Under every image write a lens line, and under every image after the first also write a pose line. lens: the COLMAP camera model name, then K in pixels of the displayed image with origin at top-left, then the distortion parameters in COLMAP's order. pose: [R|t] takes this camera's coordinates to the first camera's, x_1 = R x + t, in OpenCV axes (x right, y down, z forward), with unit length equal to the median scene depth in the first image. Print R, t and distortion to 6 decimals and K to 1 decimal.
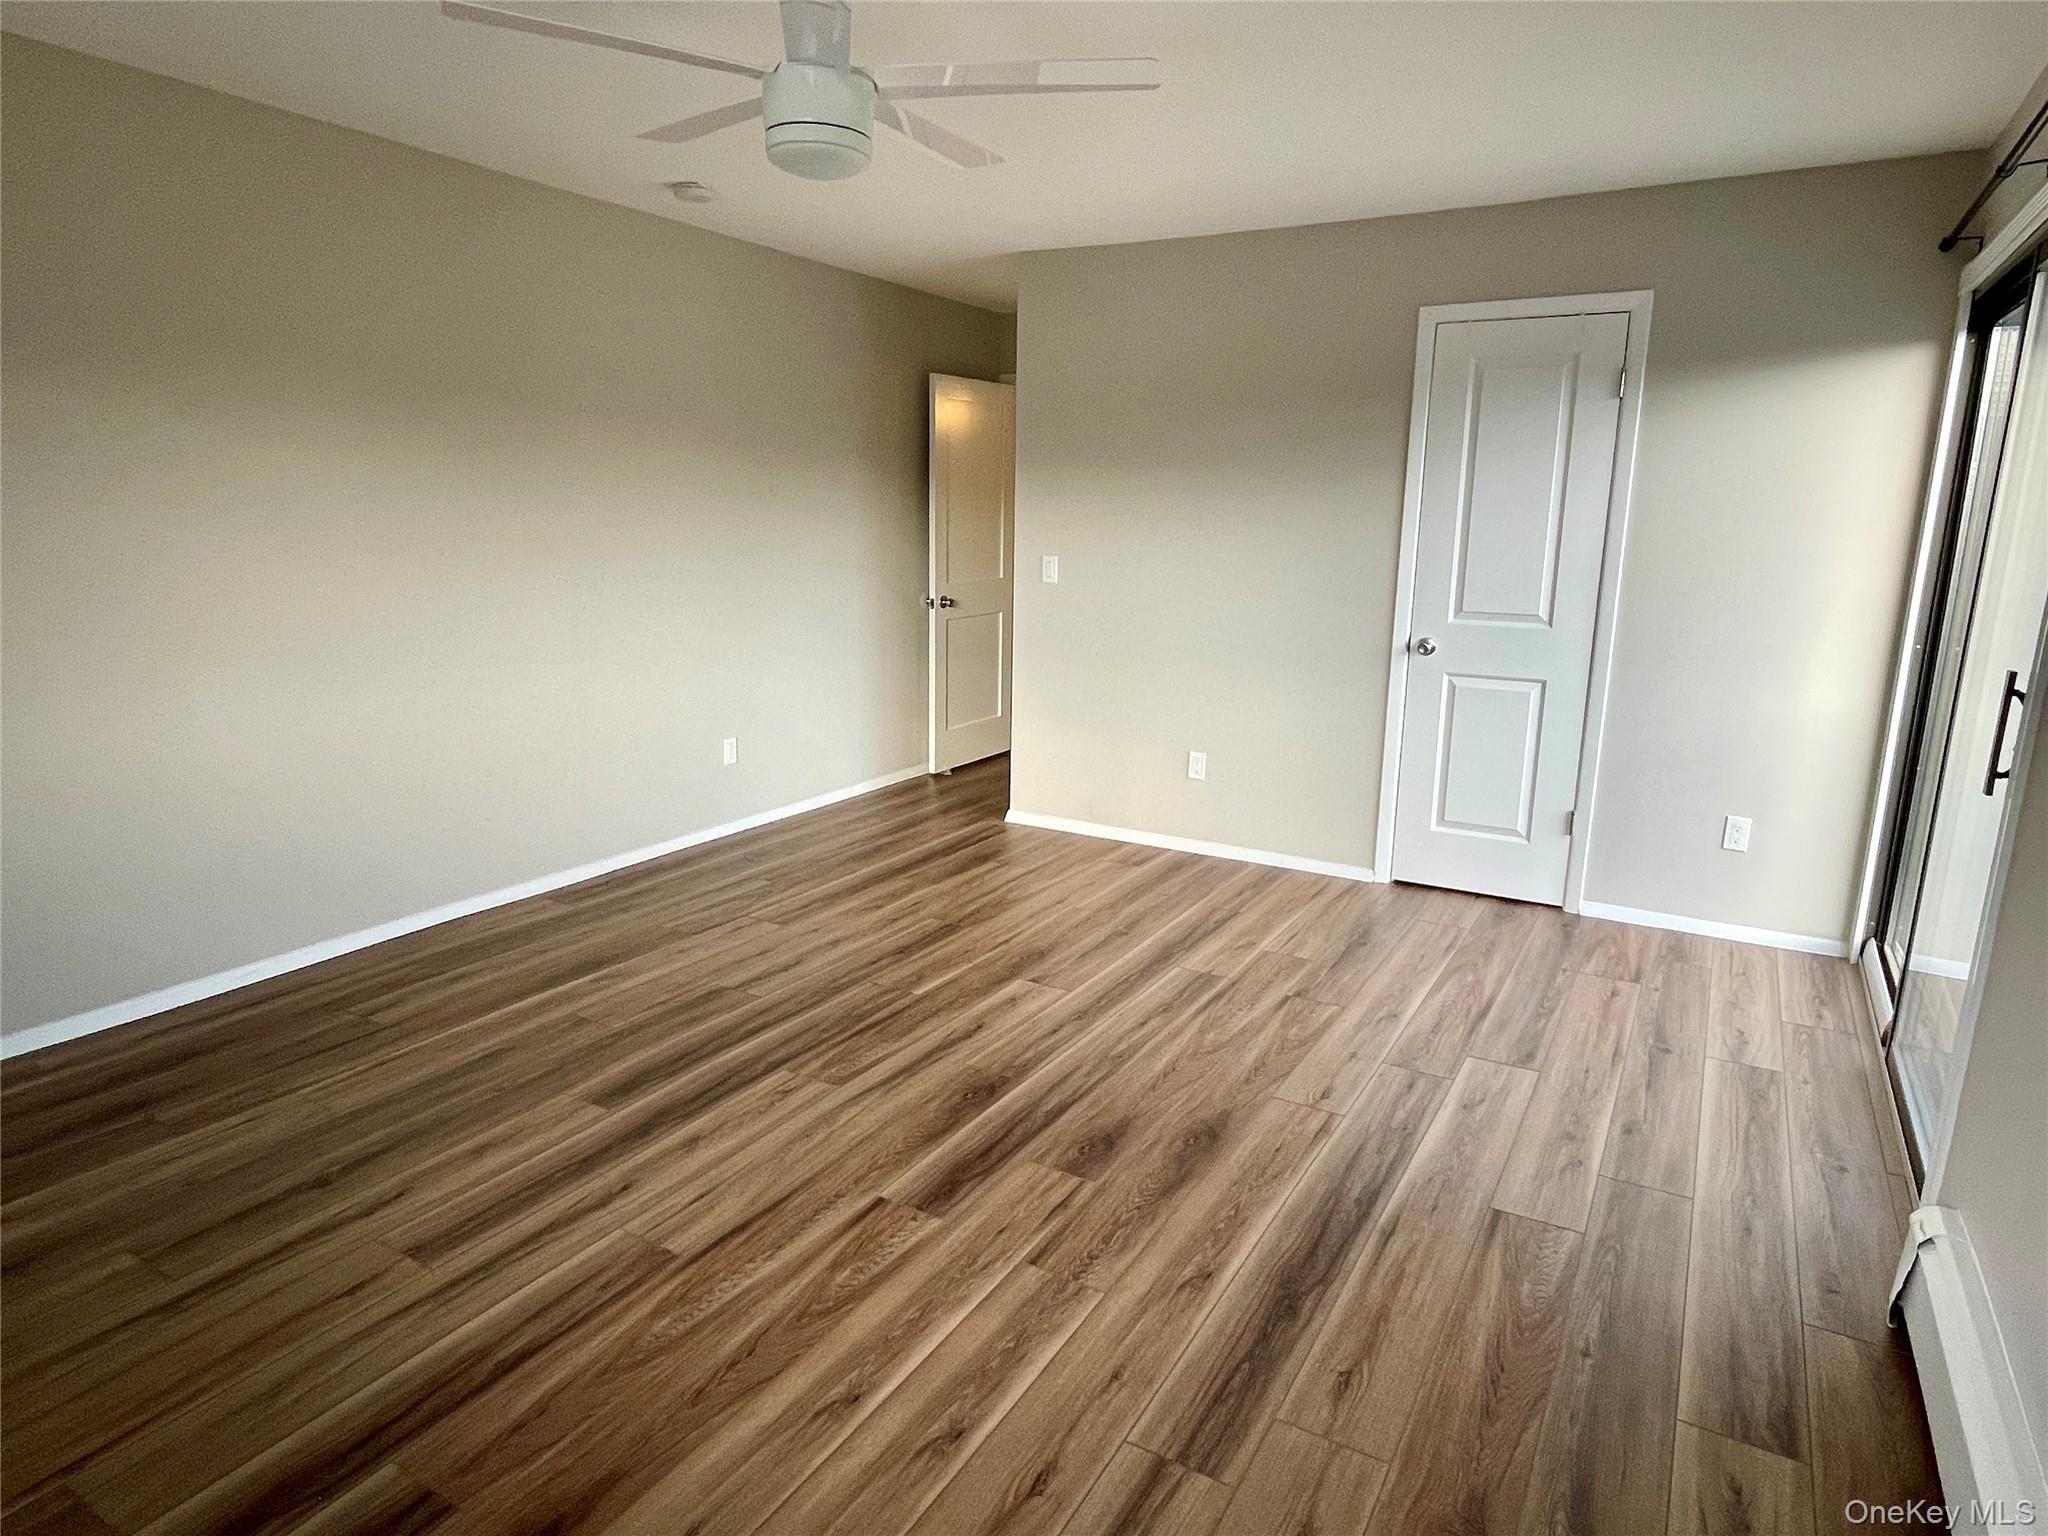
lens RADIAL K [[1193.0, 0, 1021.4], [0, 1193.0, 770.8], [0, 0, 1]] dist [-0.005795, 0.000376]
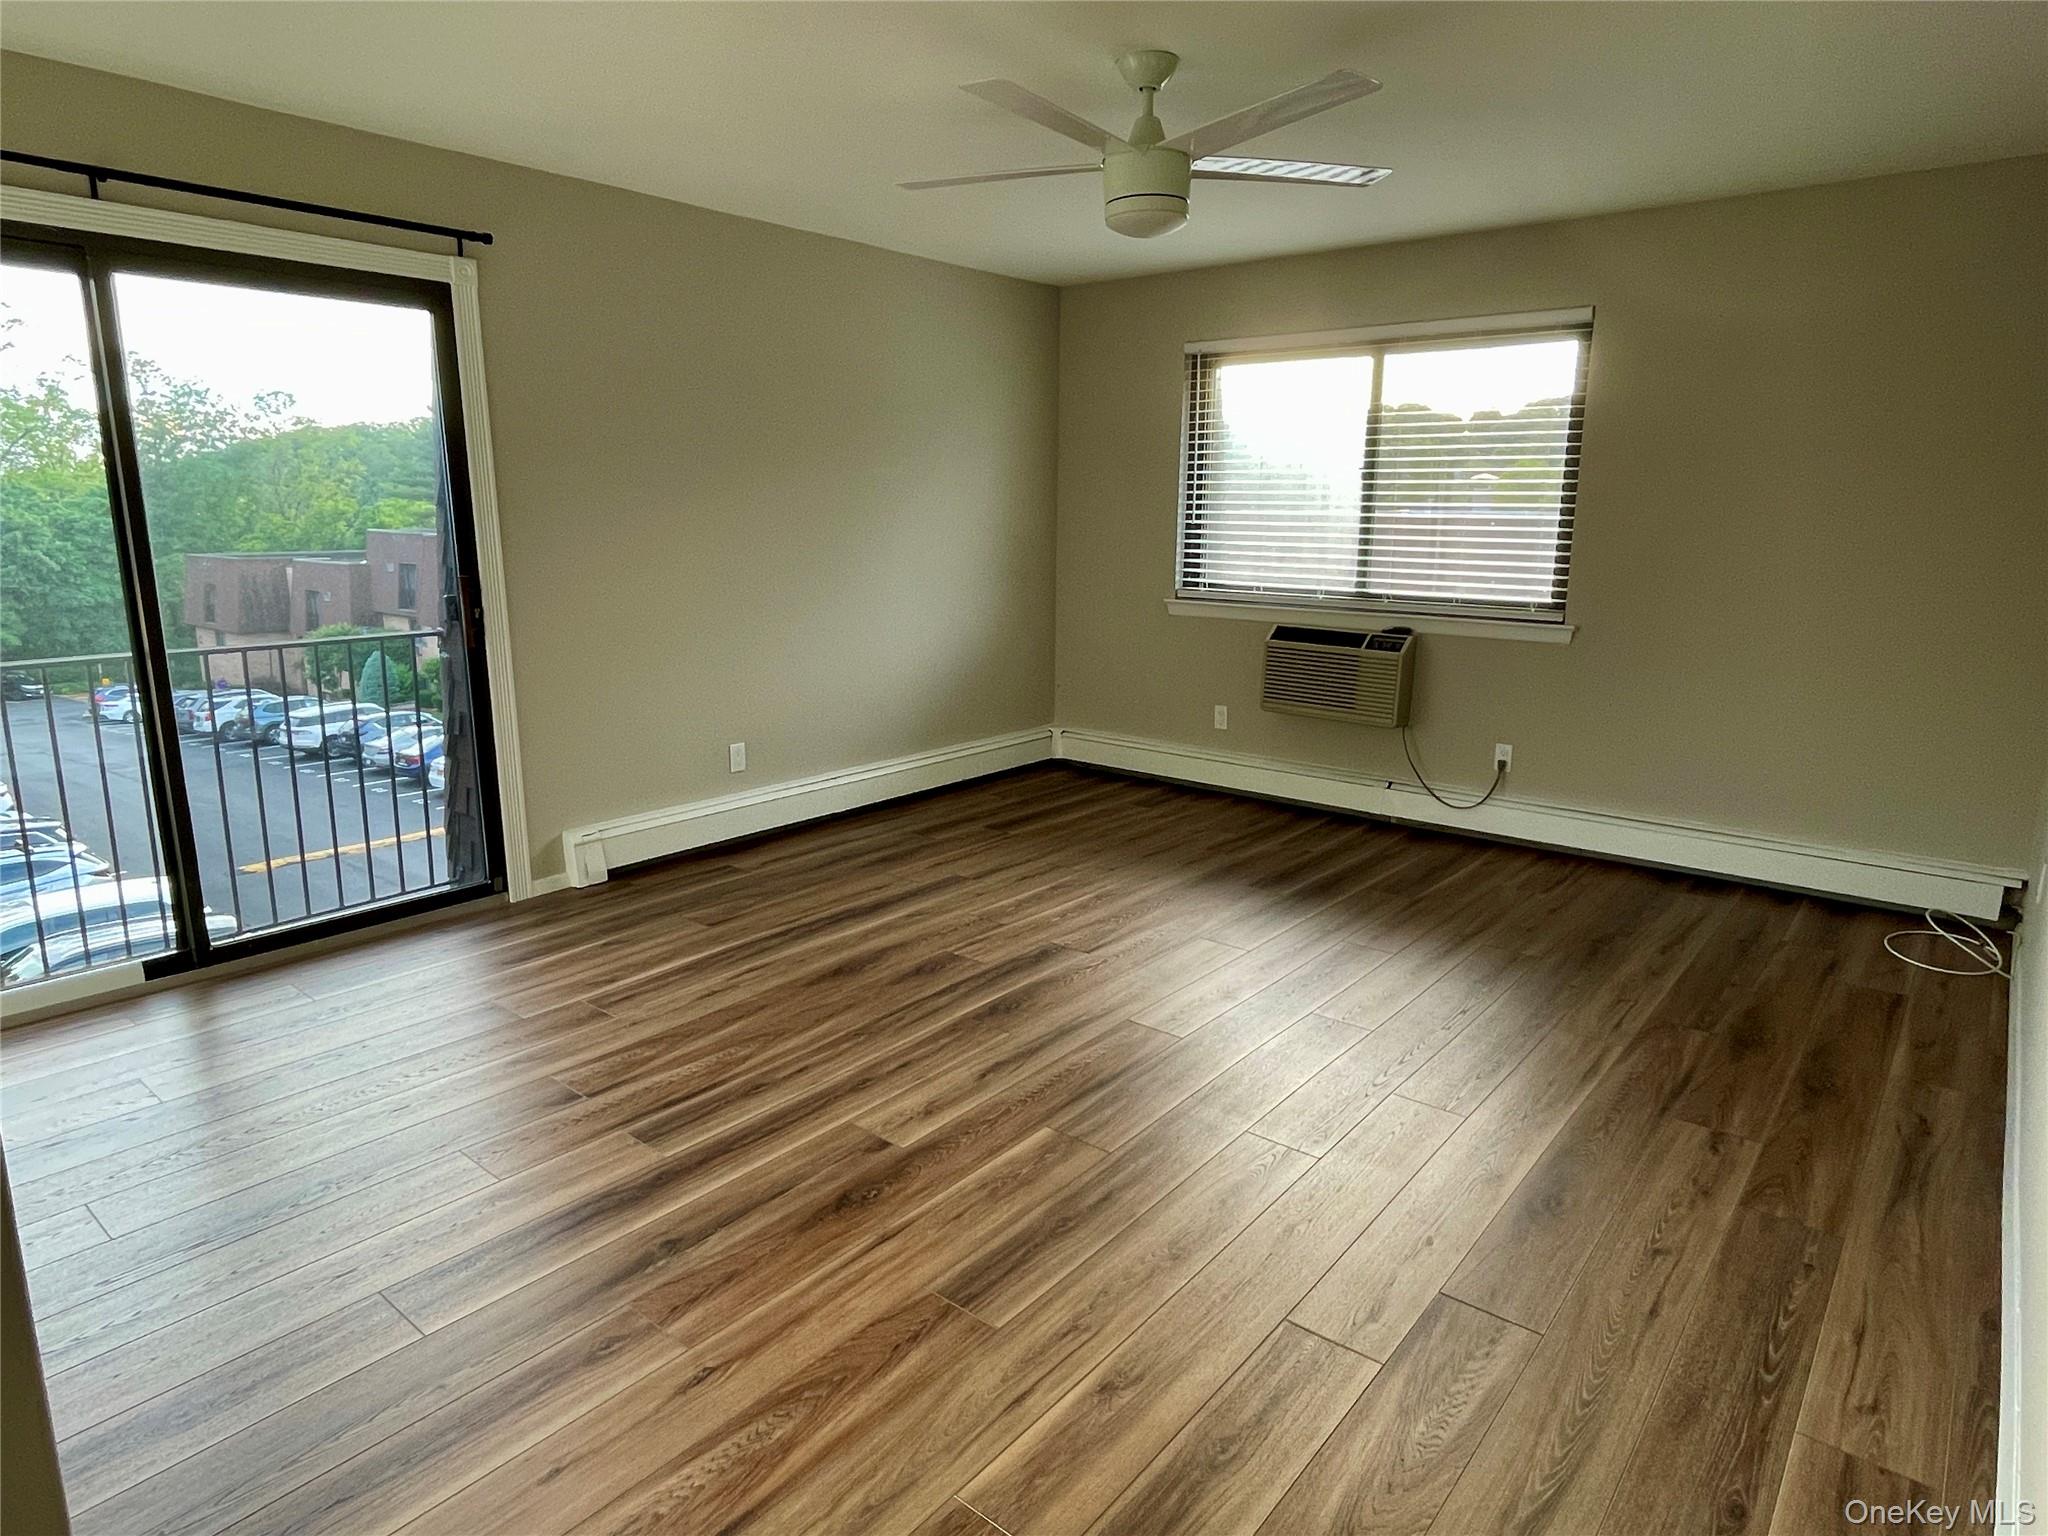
lens RADIAL K [[1193.0, 0, 1021.2], [0, 1193.0, 758.9], [0, 0, 1]] dist [-0.005795, 0.000376]
pose [[-0.987337, -0.052797, 0.149596, -0.188674], [0.014242, 0.909685, 0.415054, -0.380425], [-0.157999, 0.411929, -0.897413, 1.730717]]
